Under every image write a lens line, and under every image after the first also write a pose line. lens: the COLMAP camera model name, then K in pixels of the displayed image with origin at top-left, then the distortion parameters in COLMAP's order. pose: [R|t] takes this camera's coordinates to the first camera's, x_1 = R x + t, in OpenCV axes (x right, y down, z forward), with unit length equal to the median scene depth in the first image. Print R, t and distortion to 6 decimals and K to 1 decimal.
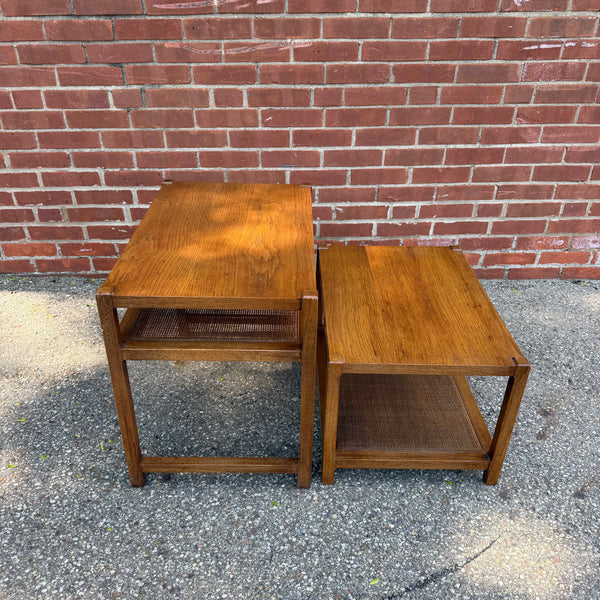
lens RADIAL K [[558.8, 0, 298.0], [0, 558.8, 302.0], [0, 0, 1]] dist [0.109548, -0.231074]
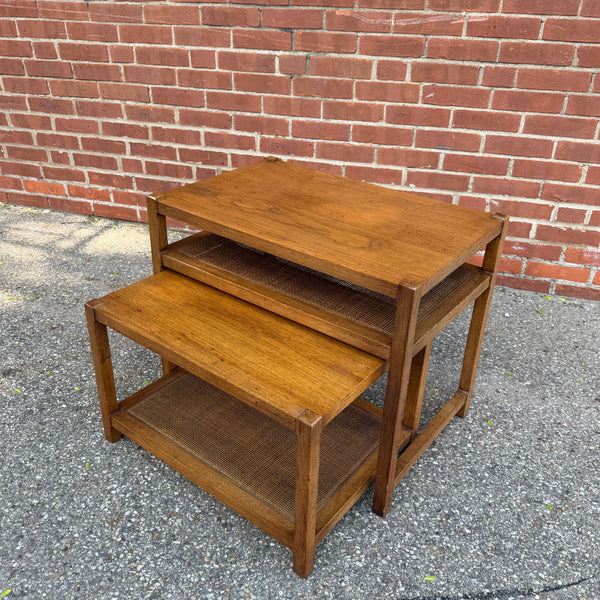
lens RADIAL K [[599.3, 0, 299.4], [0, 599.3, 301.5], [0, 0, 1]] dist [0.146987, -0.328965]
pose [[0.946151, 0.170913, -0.274933, 0.080279], [-0.181910, 0.983204, -0.014812, 0.069356], [0.267783, 0.064027, 0.961349, -0.015396]]
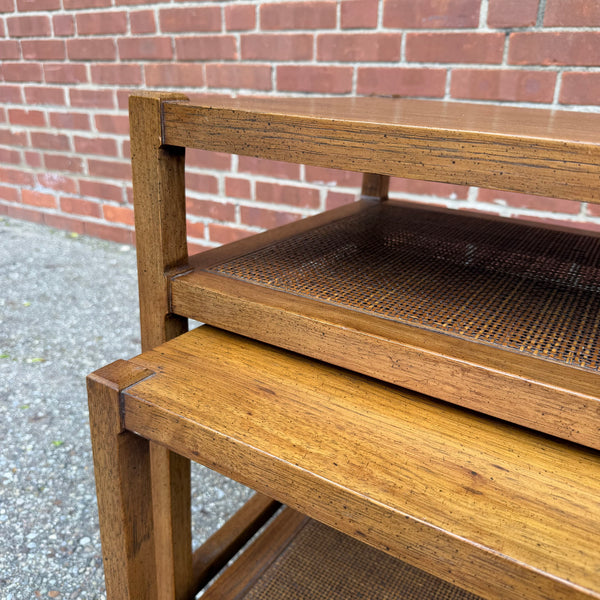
lens RADIAL K [[574.1, 0, 301.7], [0, 574.1, 301.2], [0, 0, 1]] dist [0.084004, -0.194106]
pose [[0.845673, 0.215259, -0.488365, -0.128103], [-0.306595, 0.944939, -0.114407, 0.057055], [0.436848, 0.246481, 0.865108, 0.456223]]
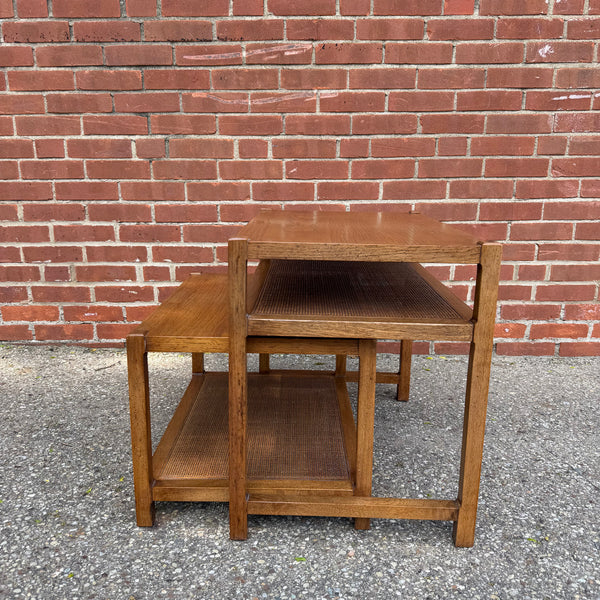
lens RADIAL K [[560.5, 0, 299.1], [0, 560.5, 302.9], [0, 0, 1]] dist [0.117806, -0.241142]
pose [[0.999599, 0.006625, -0.027543, -0.013674], [-0.014660, 0.952930, -0.302837, 0.188902], [0.024240, 0.303119, 0.952644, 0.143462]]
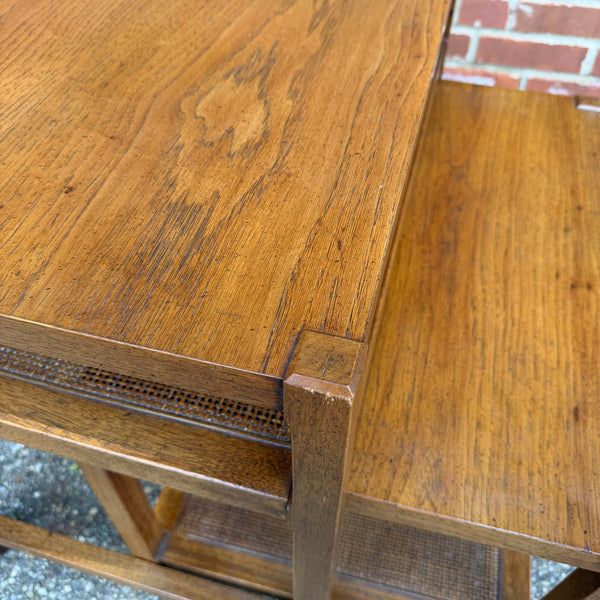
lens RADIAL K [[564.2, 0, 301.3], [0, 564.2, 298.4], [0, 0, 1]] dist [0.039009, -0.071304]
pose [[0.963854, 0.191156, -0.185591, 0.028009], [-0.126995, 0.941989, 0.310691, -0.062540], [0.234215, -0.275892, 0.932216, 0.472467]]
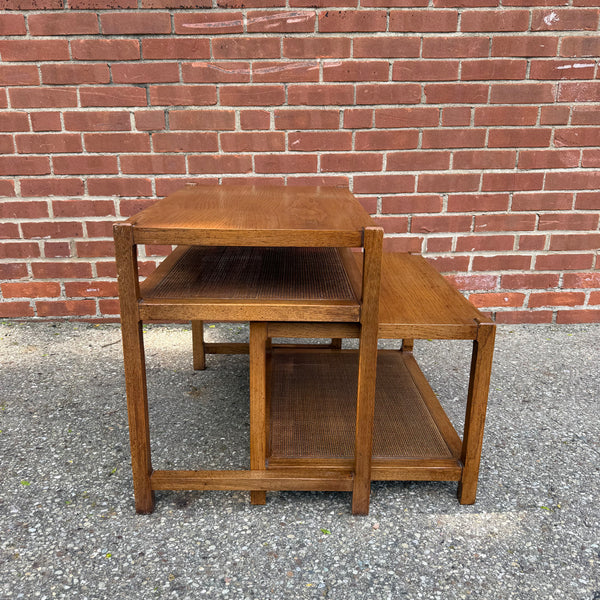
lens RADIAL K [[563.8, 0, 298.0], [0, 563.8, 301.8], [0, 0, 1]] dist [0.082894, -0.160125]
pose [[0.999967, -0.007393, 0.003285, -0.054269], [0.007963, 0.971070, -0.238662, 0.170073], [-0.001426, 0.238681, 0.971097, 0.129801]]
